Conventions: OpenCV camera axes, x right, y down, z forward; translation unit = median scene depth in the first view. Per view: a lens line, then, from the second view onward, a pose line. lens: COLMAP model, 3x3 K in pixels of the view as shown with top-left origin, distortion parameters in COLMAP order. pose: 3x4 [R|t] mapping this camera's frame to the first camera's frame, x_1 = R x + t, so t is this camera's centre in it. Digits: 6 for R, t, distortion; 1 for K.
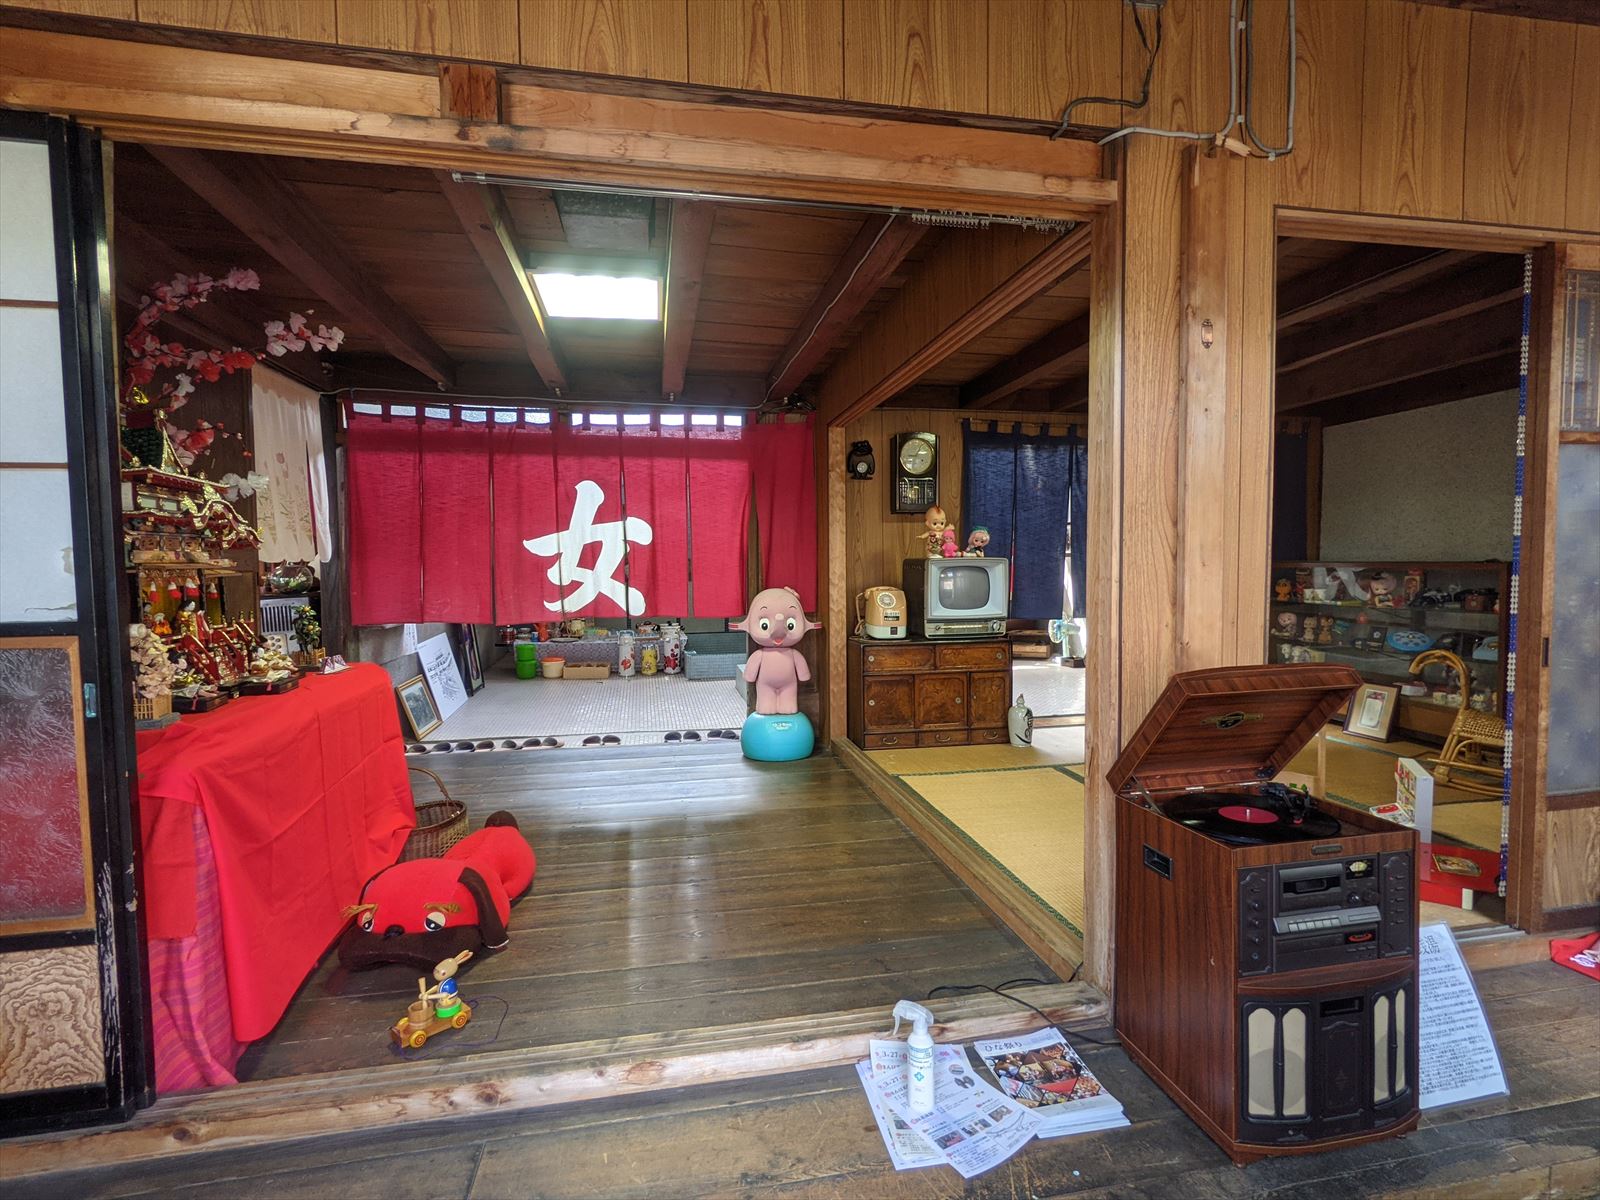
lens RADIAL K [[773.1, 0, 800.0], [0, 773.1, 600.0], [0, 0, 1]] dist [-0.002174, 0.001192]
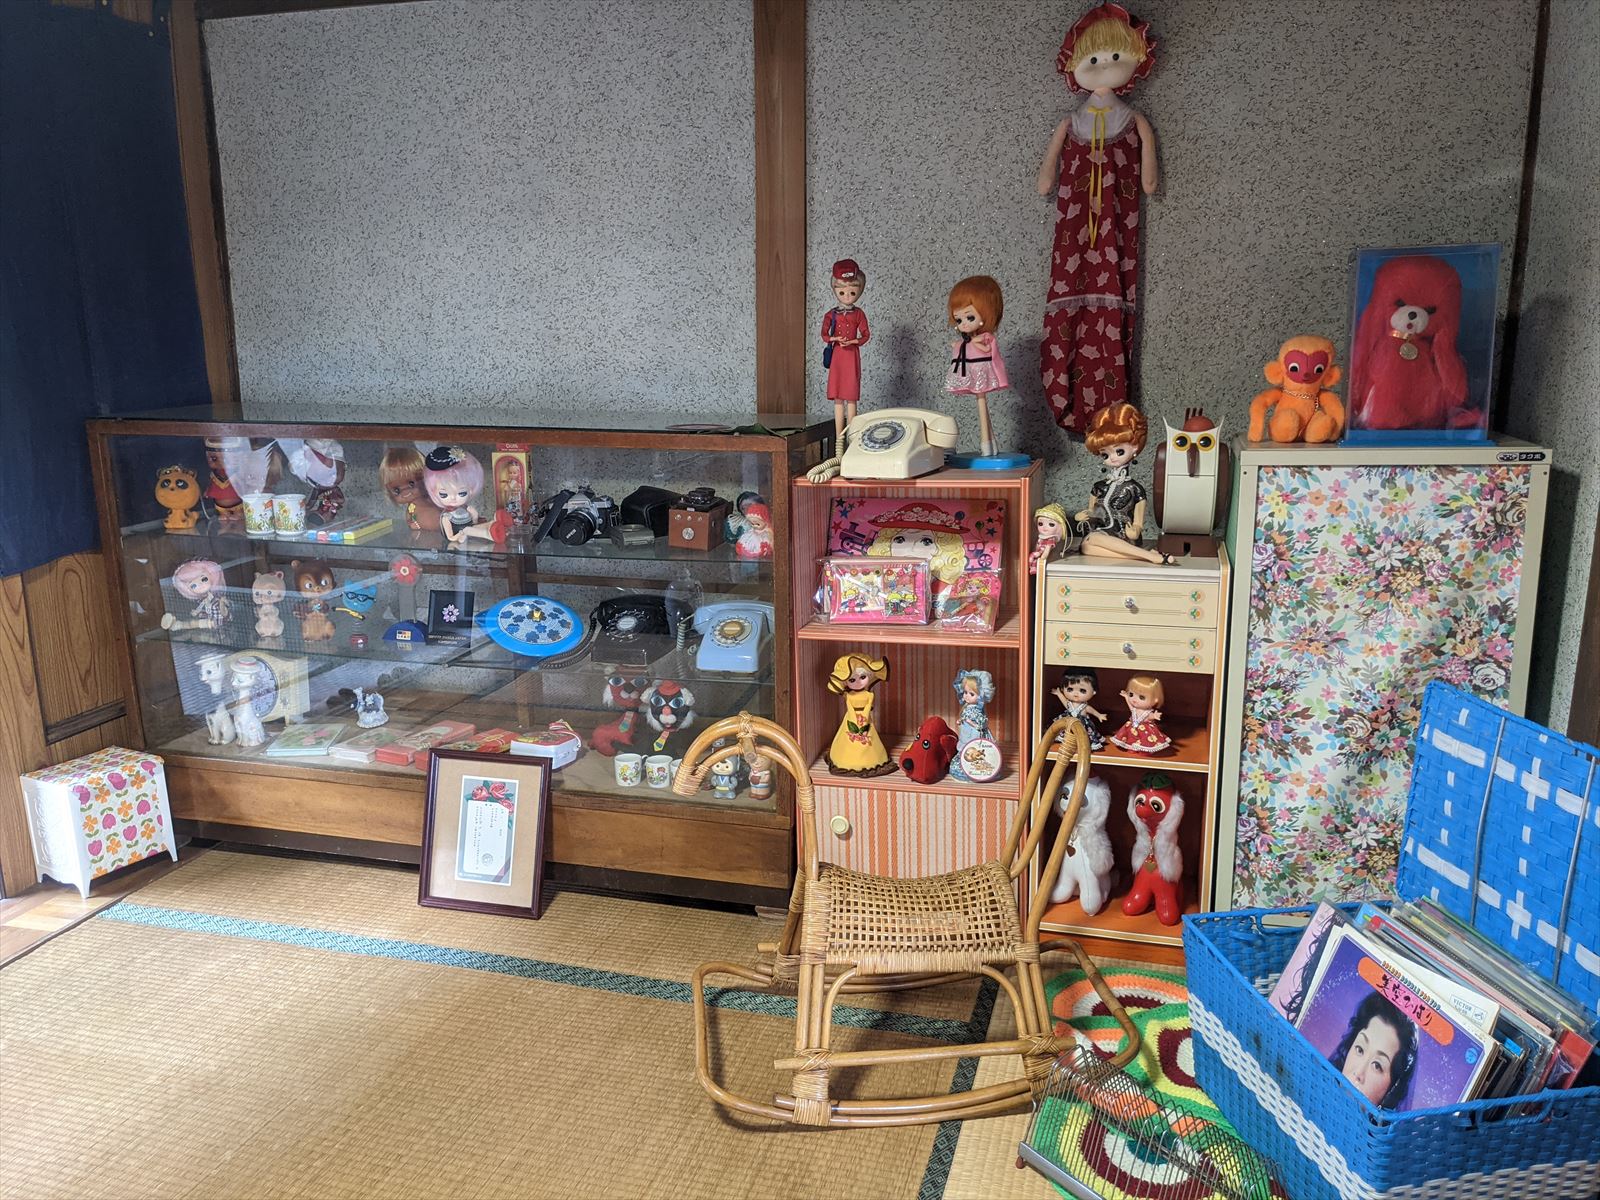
lens RADIAL K [[1258.8, 0, 800.7], [0, 1258.8, 630.4], [0, 0, 1]] dist [0.062279, -0.099594]
pose [[0.461657, -0.199153, 0.864414, 0.299419], [0.048158, 0.978662, 0.199755, -0.062275], [-0.885750, -0.050590, 0.461397, 0.576093]]
